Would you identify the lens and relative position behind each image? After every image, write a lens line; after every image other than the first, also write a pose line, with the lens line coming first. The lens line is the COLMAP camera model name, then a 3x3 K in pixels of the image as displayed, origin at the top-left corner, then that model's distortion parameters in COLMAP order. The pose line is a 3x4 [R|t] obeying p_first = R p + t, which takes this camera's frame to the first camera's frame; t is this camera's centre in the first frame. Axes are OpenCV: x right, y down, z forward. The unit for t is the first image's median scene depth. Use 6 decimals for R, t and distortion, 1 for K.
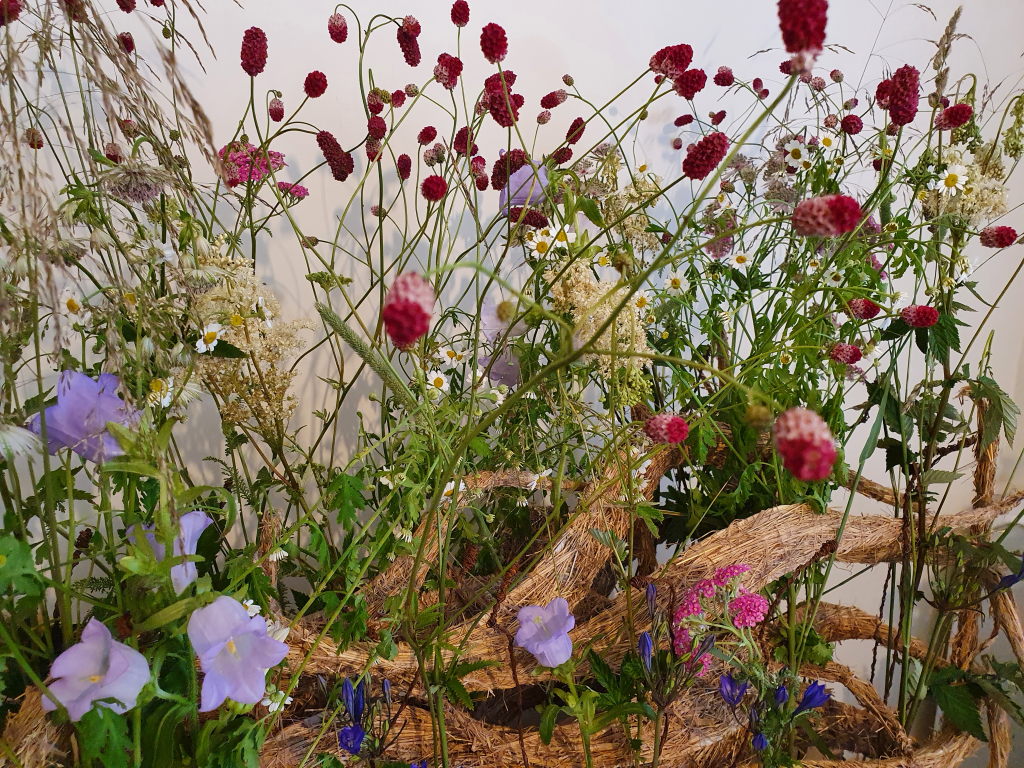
lens RADIAL K [[855.7, 0, 512.0], [0, 855.7, 384.0], [0, 0, 1]] dist [0.050134, -0.046829]
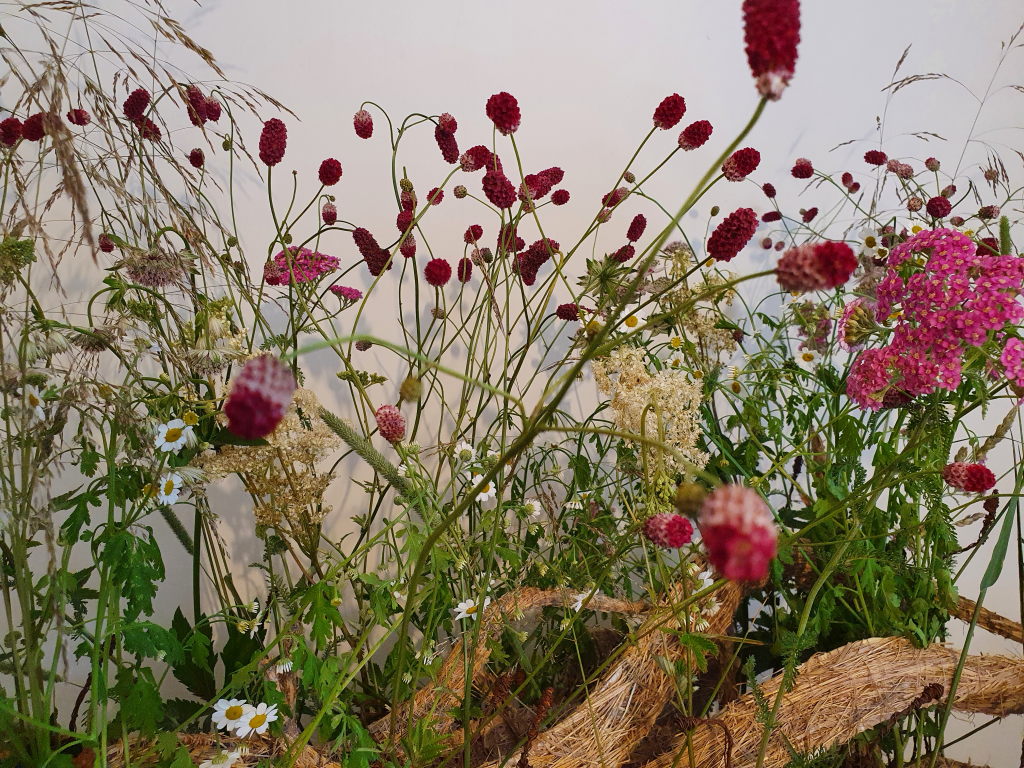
lens RADIAL K [[855.7, 0, 512.0], [0, 855.7, 384.0], [0, 0, 1]] dist [0.050134, -0.046829]
pose [[0.988687, -0.006092, -0.149870, 0.090831], [-0.015038, 0.990114, -0.139453, 0.017298], [0.149238, 0.140129, 0.978822, 0.073078]]
